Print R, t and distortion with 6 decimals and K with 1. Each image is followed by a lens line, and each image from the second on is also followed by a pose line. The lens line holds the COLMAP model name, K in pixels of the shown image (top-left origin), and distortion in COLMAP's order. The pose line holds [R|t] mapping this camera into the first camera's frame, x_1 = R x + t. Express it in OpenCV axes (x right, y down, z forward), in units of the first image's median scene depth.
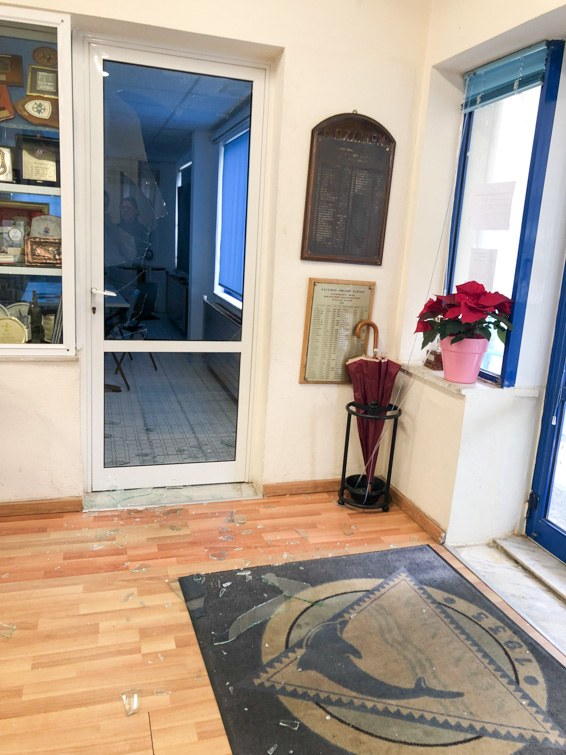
lens RADIAL K [[624.4, 0, 297.3], [0, 624.4, 375.5], [0, 0, 1]] dist [0.040402, -0.007037]
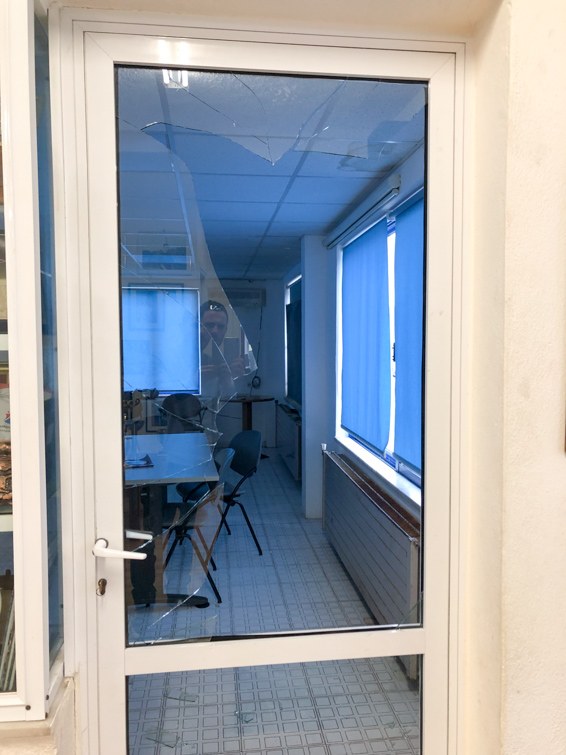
lens RADIAL K [[624.4, 0, 297.3], [0, 624.4, 375.5], [0, 0, 1]] dist [0.040402, -0.007037]
pose [[0.983167, -0.058941, -0.172939, -0.095840], [0.028826, 0.984721, -0.171736, -0.169149], [0.180419, 0.163860, 0.969845, 0.549008]]
